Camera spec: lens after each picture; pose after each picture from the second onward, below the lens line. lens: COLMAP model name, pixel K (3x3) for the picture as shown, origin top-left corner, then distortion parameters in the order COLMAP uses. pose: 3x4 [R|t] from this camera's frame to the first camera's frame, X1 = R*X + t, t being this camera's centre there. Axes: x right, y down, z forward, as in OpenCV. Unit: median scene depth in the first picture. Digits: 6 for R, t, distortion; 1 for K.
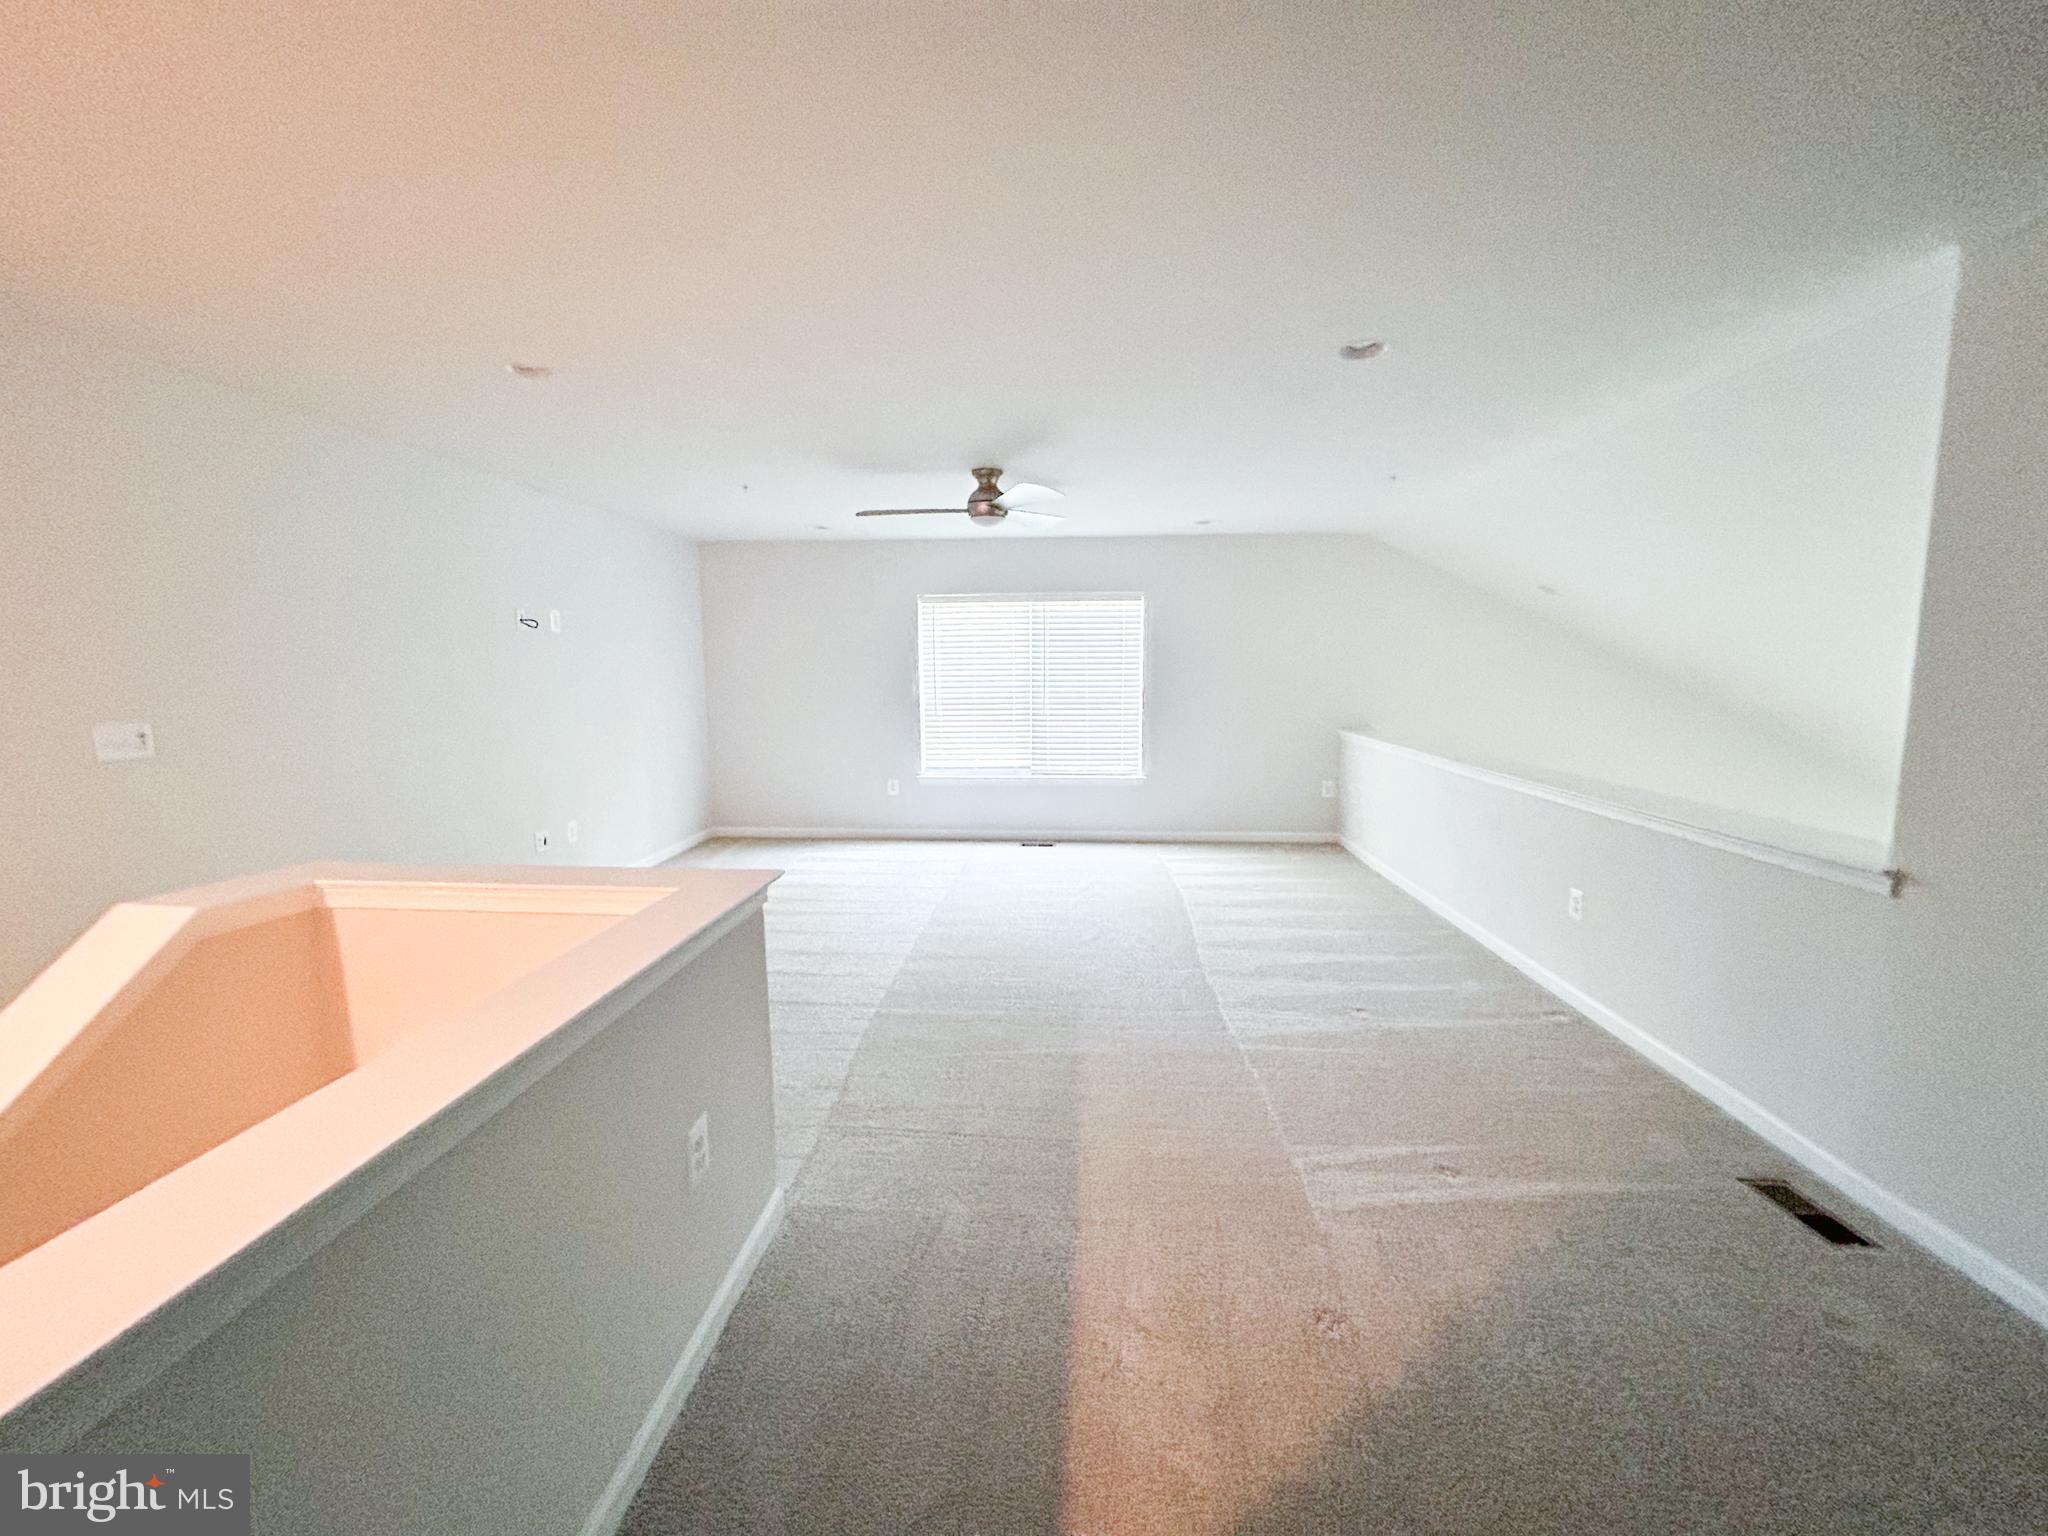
lens RADIAL K [[841.8, 0, 1013.1], [0, 841.8, 767.3], [0, 0, 1]] dist [0.000533, 0.000366]
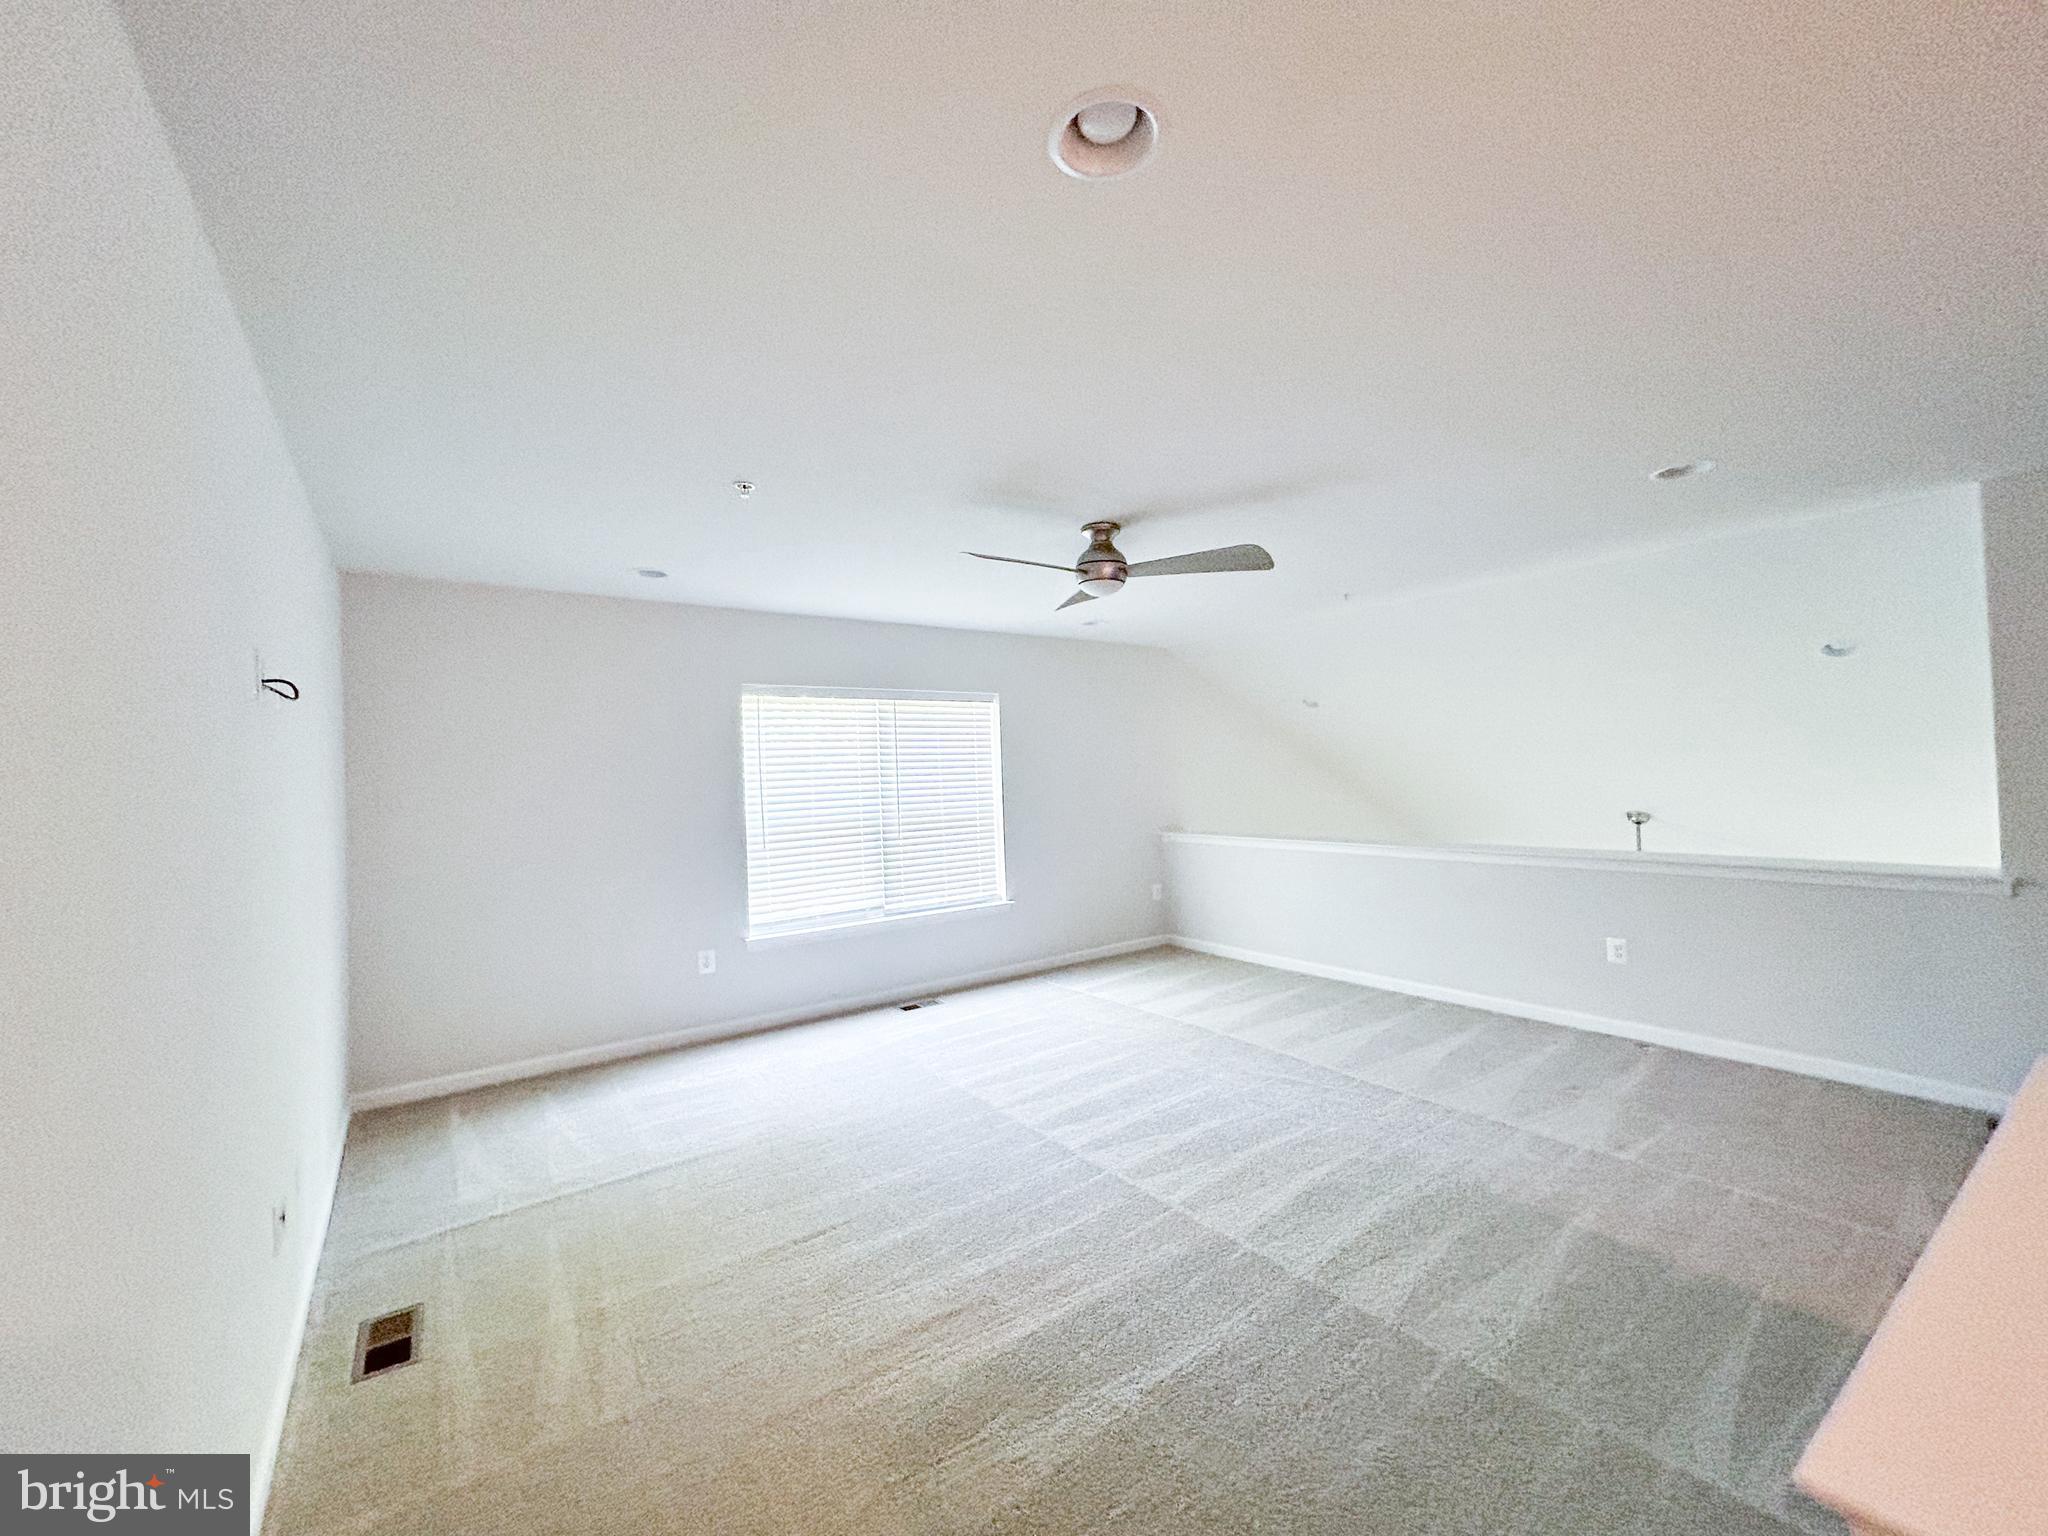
lens RADIAL K [[841.8, 0, 1013.1], [0, 841.8, 767.3], [0, 0, 1]] dist [0.000533, 0.000366]
pose [[0.766265, -0.018407, 0.642261, -0.412161], [0.109750, 0.988649, -0.102604, -0.036934], [-0.633083, 0.149110, 0.759587, 0.326714]]
